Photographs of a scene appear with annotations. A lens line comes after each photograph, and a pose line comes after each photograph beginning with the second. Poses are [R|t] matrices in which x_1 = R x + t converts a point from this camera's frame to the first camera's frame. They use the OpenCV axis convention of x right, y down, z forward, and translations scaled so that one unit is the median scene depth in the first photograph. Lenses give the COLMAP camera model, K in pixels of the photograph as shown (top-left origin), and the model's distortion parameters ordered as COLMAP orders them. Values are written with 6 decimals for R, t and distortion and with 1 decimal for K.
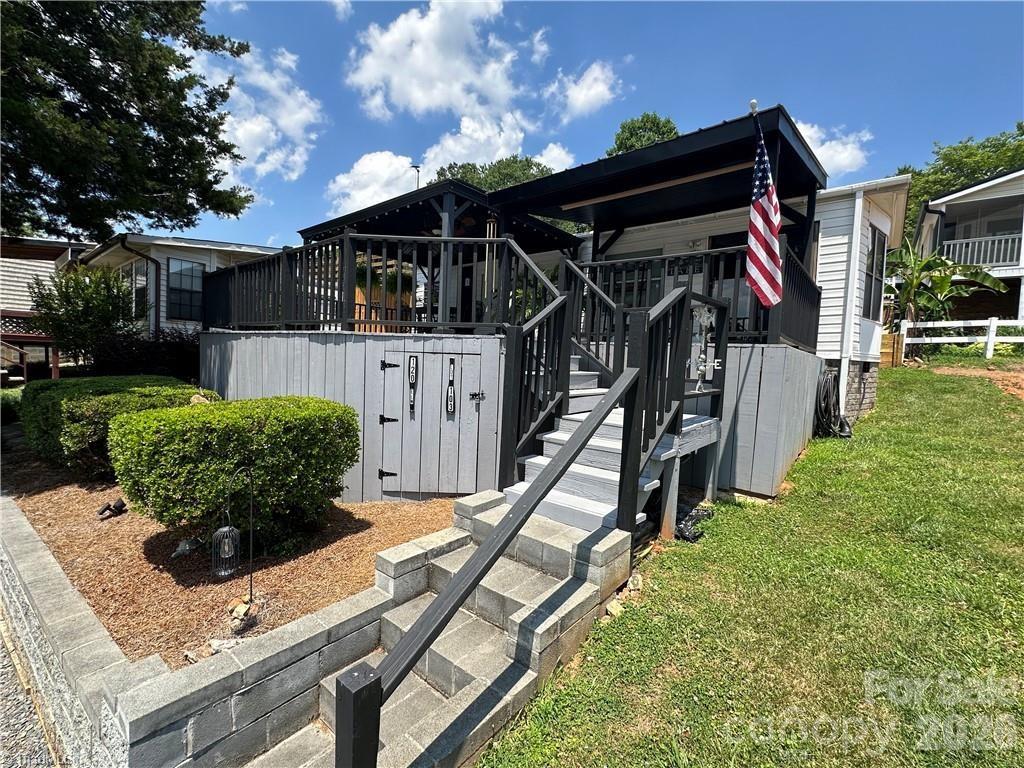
lens RADIAL K [[441.8, 0, 512.5], [0, 441.8, 383.6], [0, 0, 1]] dist [-0.002722, 0.000144]
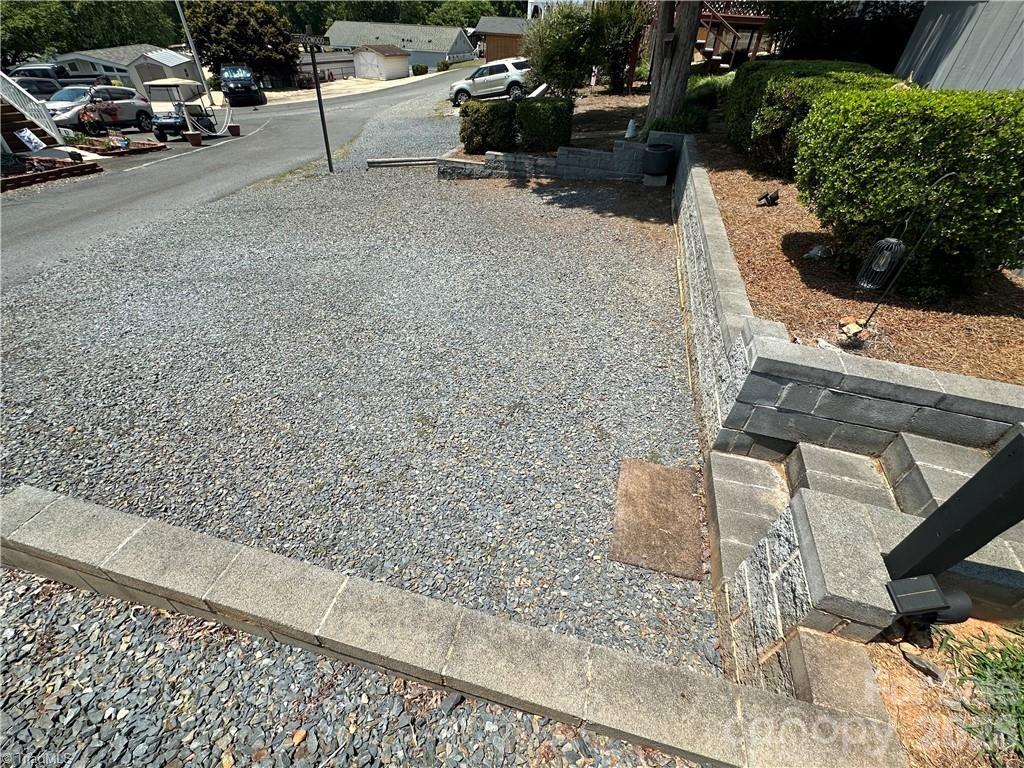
lens RADIAL K [[434.8, 0, 509.1], [0, 434.8, 385.1], [0, 0, 1]] dist [-0.000769, 0.000011]
pose [[0.364689, 0.574068, -0.733108, -0.091691], [-0.077956, 0.803392, 0.590325, 0.084181], [0.927860, -0.158135, 0.337740, -0.067457]]
